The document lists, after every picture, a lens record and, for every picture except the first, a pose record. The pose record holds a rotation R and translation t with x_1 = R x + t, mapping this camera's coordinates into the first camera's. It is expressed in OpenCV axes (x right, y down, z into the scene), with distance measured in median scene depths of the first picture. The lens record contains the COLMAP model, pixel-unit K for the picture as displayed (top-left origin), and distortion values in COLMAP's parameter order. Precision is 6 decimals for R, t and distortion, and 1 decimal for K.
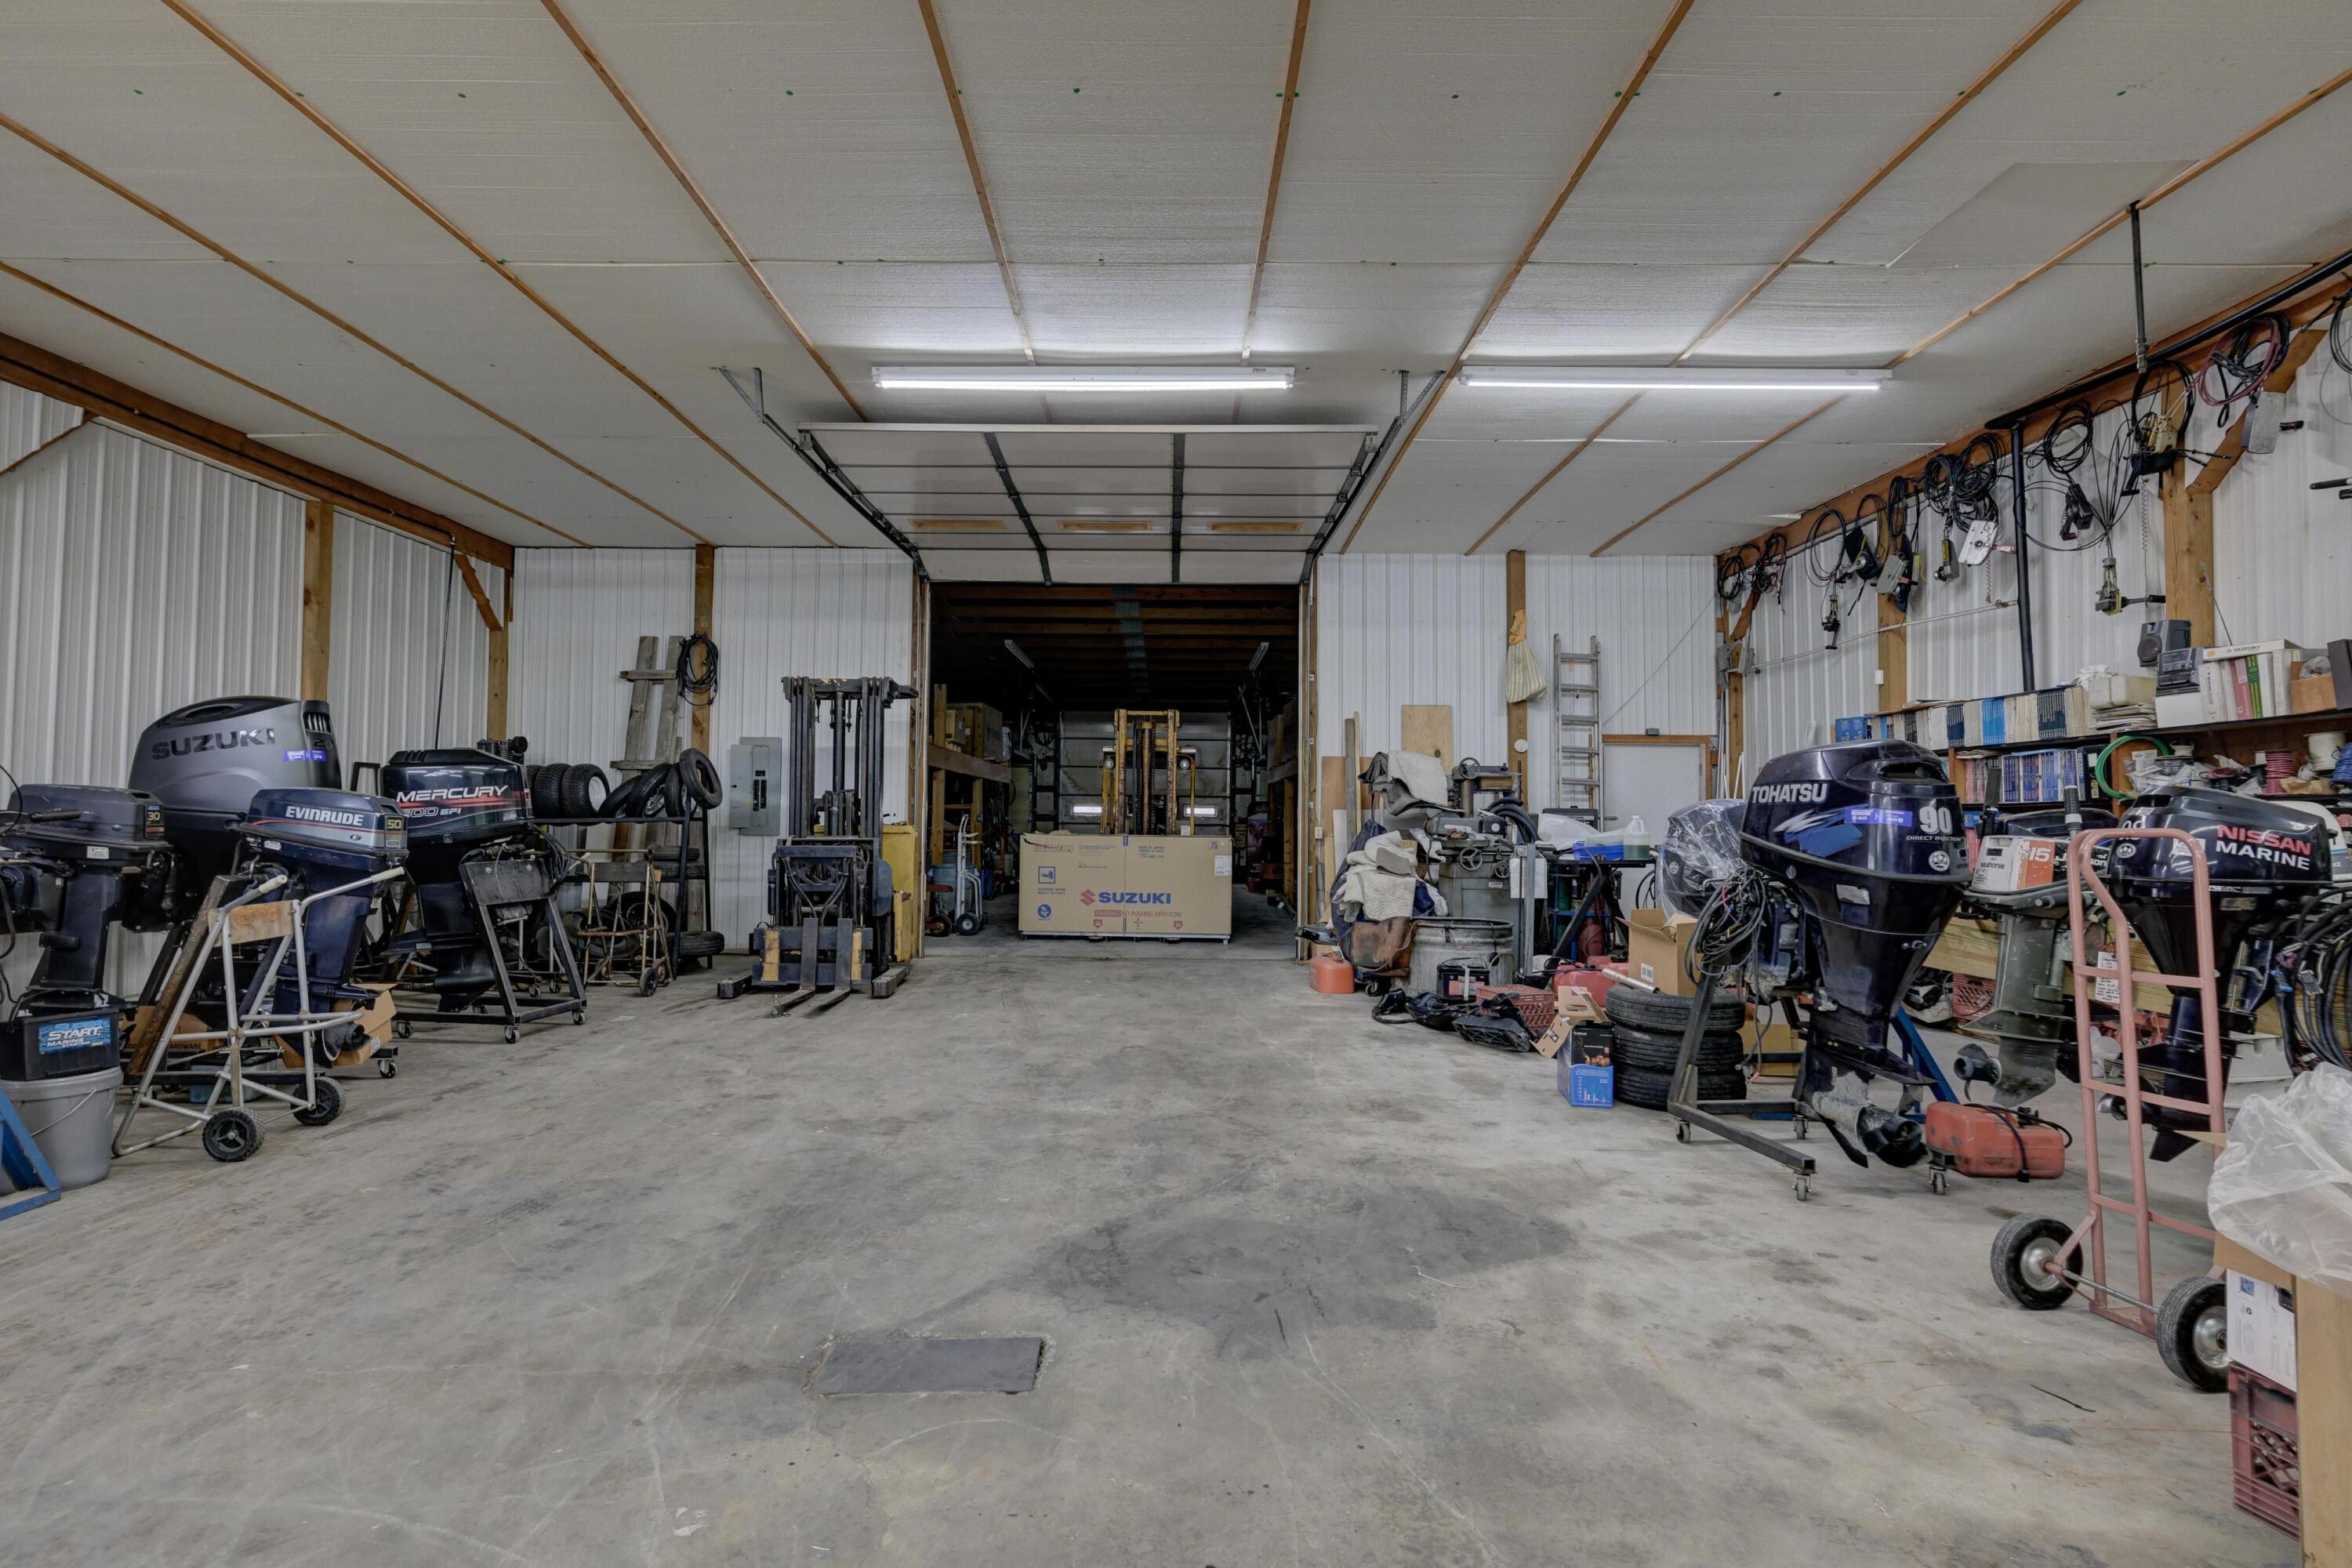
lens RADIAL K [[1115.8, 0, 1167.2], [0, 1115.8, 781.2], [0, 0, 1]] dist [-0.003019, 0.002467]
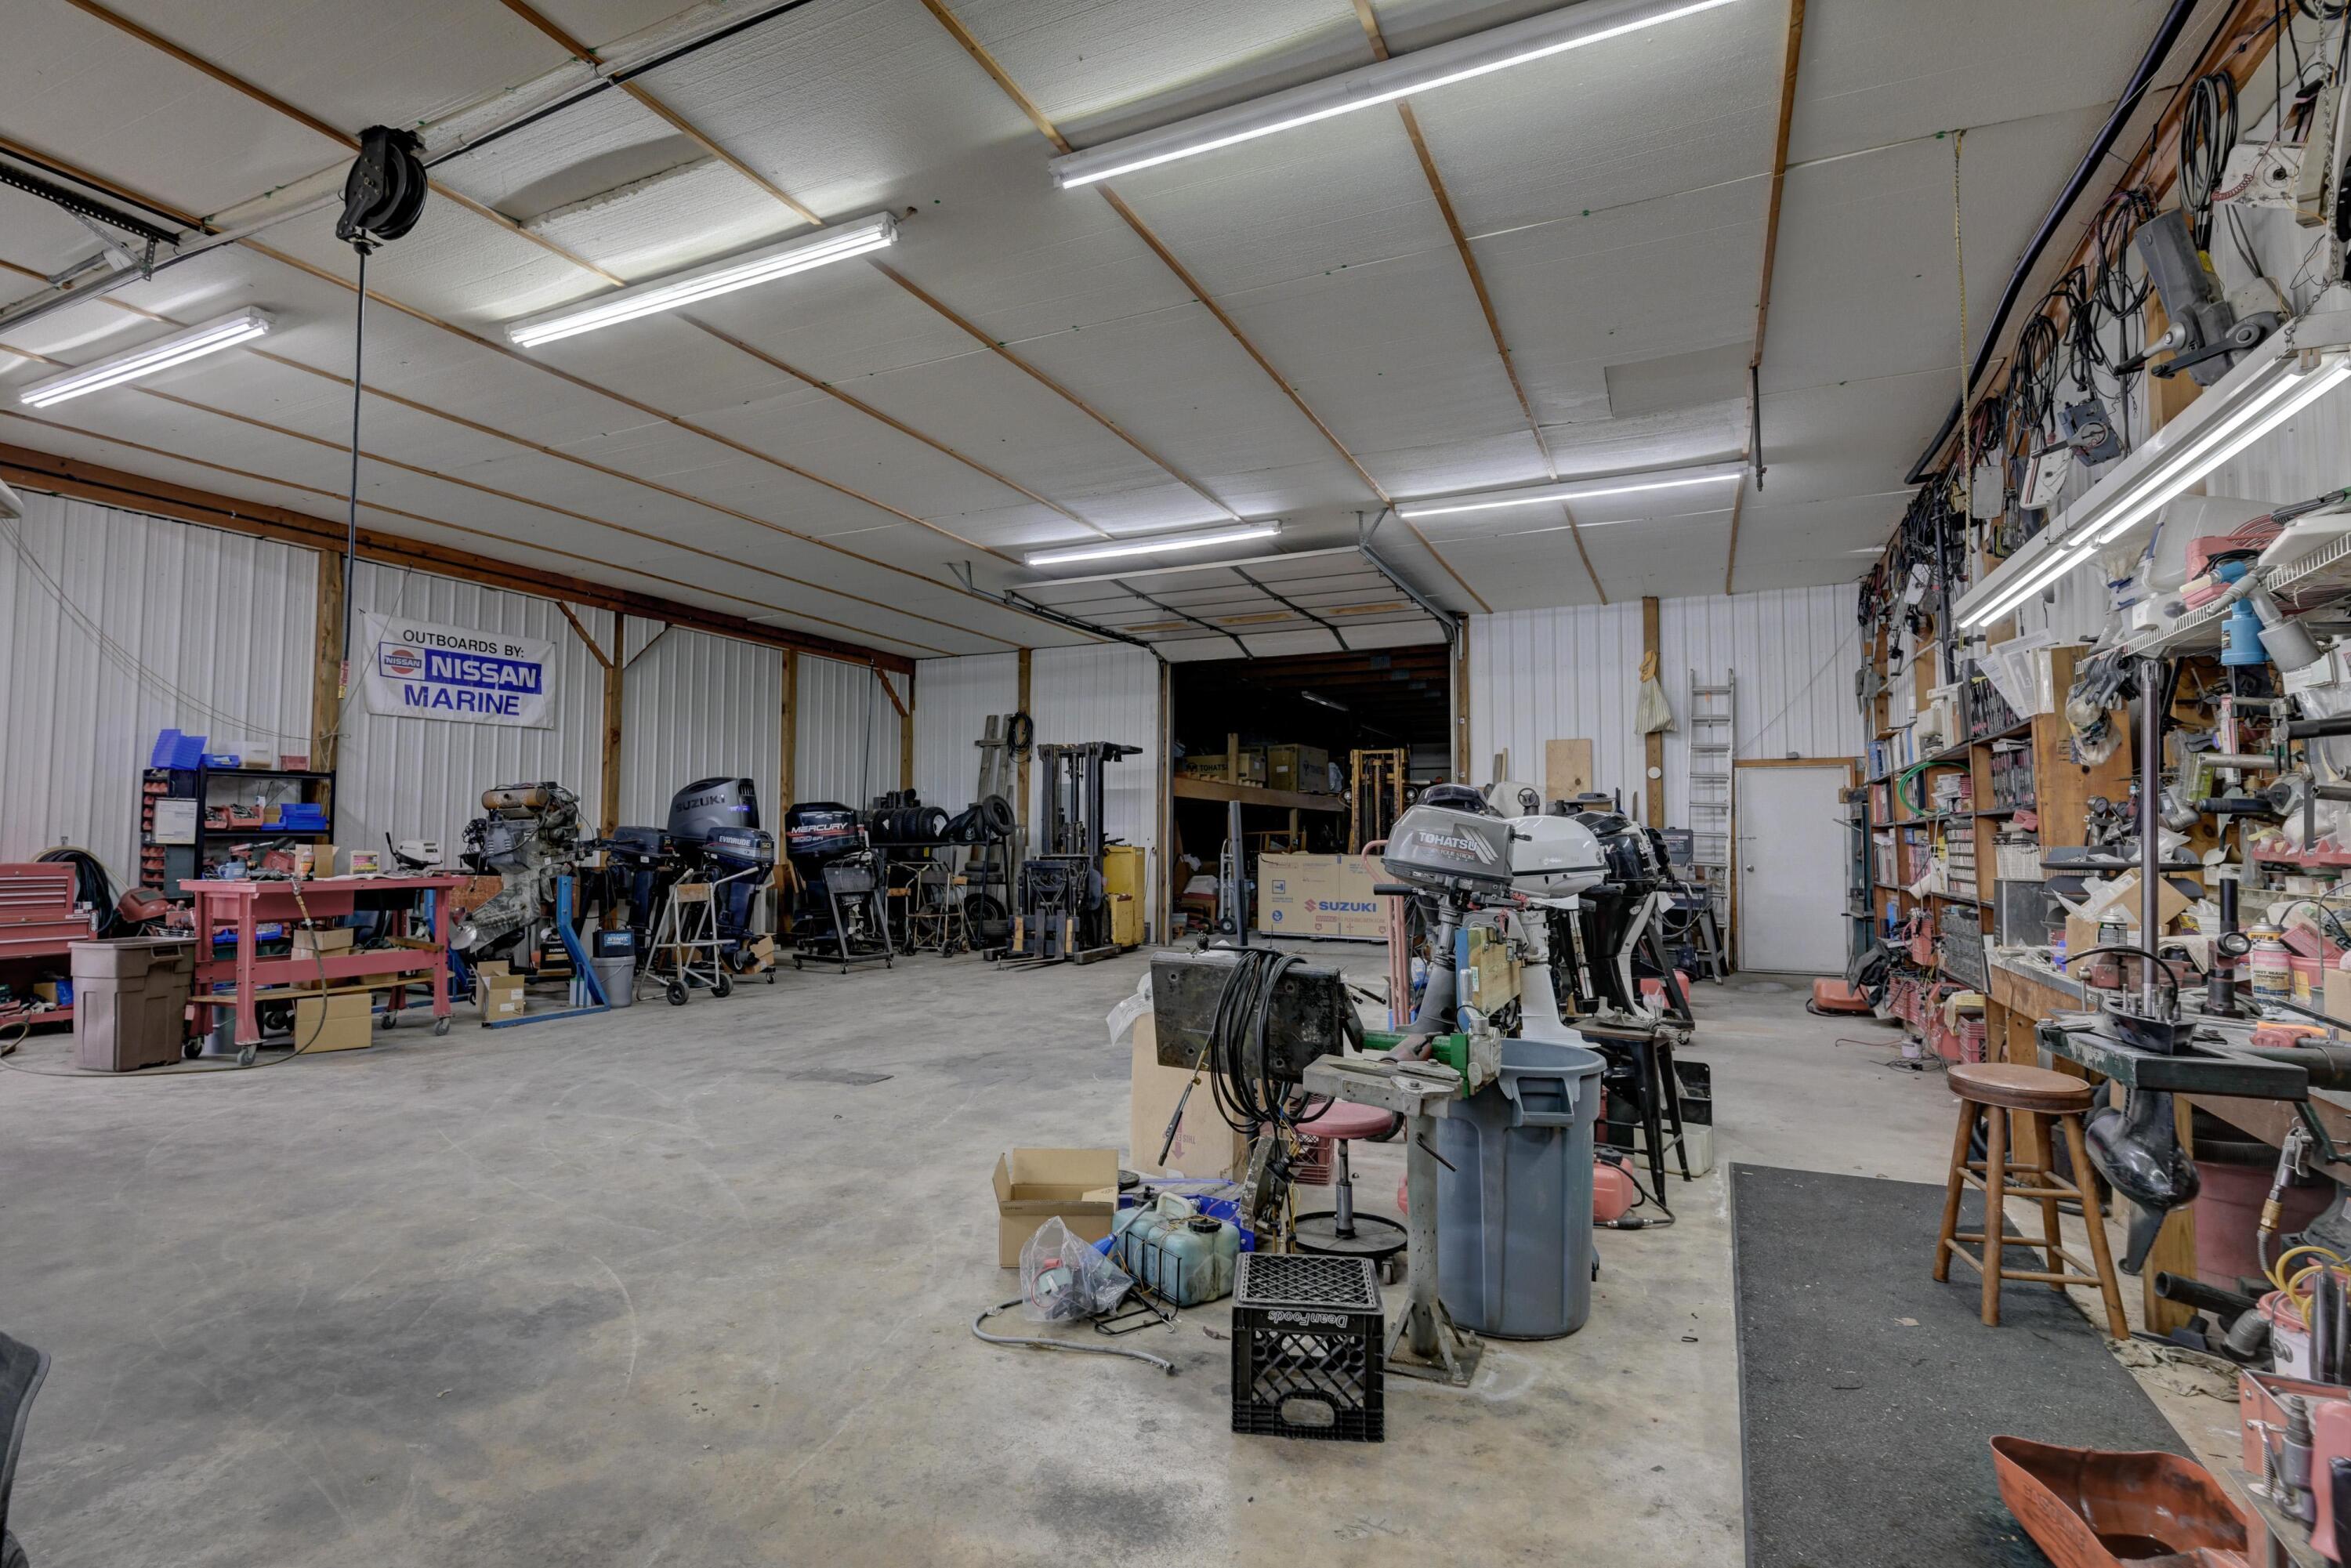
lens RADIAL K [[1115.2, 0, 1183.8], [0, 1115.2, 784.7], [0, 0, 1]] dist [-0.003019, 0.002467]
pose [[0.911642, -0.027027, -0.410096, 0.414956], [0.018581, 0.999525, -0.024569, -0.001932], [0.410565, 0.014778, 0.911711, -0.241907]]
